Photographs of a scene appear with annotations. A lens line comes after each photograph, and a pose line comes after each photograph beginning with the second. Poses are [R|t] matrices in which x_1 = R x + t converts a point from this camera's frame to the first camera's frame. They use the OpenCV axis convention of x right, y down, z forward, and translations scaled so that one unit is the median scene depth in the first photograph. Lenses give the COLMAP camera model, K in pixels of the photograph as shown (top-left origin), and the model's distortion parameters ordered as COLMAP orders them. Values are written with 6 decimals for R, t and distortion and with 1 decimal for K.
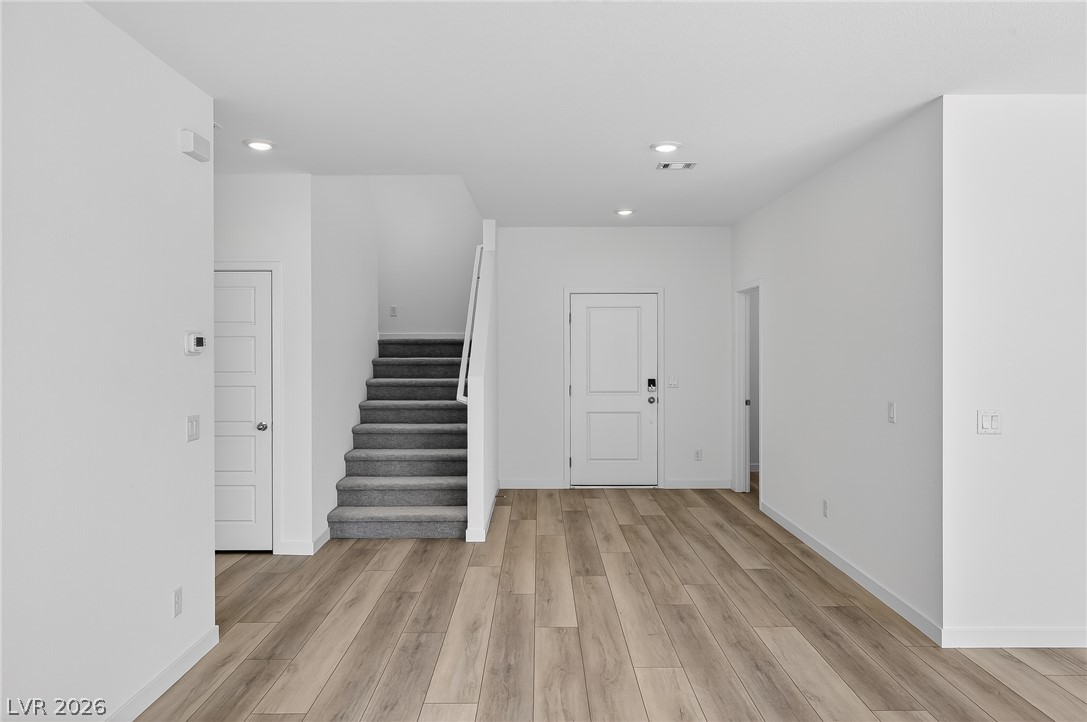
lens RADIAL K [[711.7, 0, 541.6], [0, 711.7, 349.1], [0, 0, 1]] dist [-0.003064, -0.001181]
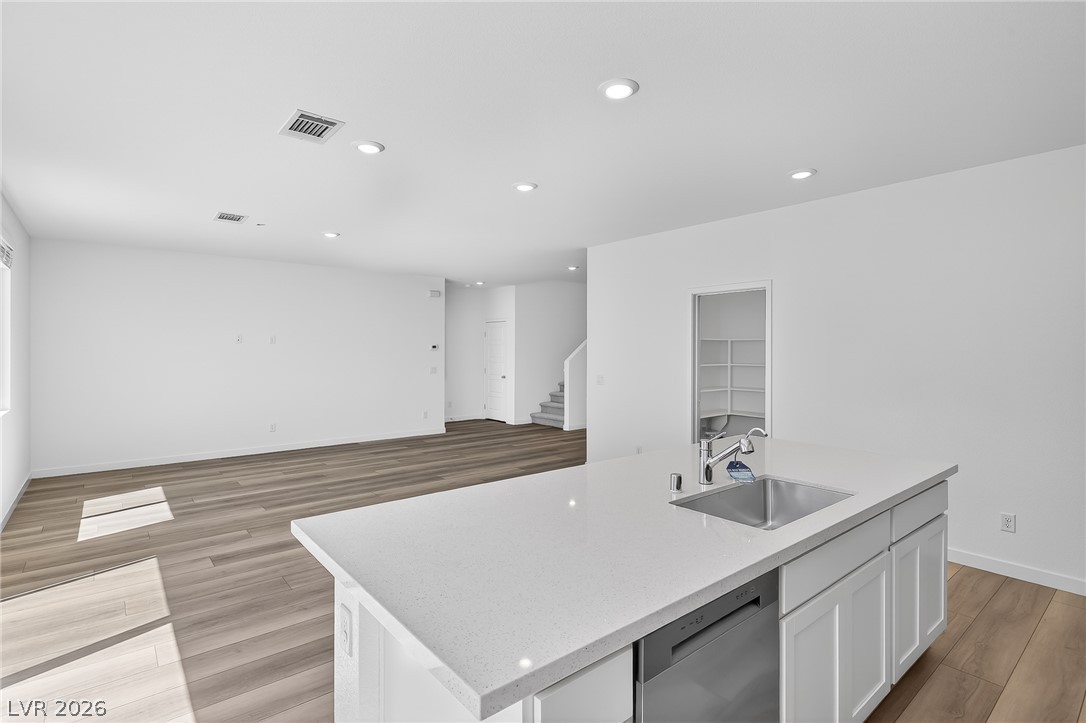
lens RADIAL K [[529.7, 0, 543.0], [0, 529.7, 354.8], [0, 0, 1]] dist [0.002536, 0.000349]
pose [[0.637328, 0.012147, -0.770497, 1.998442], [-0.003892, 0.999914, 0.012544, -0.007291], [0.770583, -0.004996, 0.637320, -0.317605]]
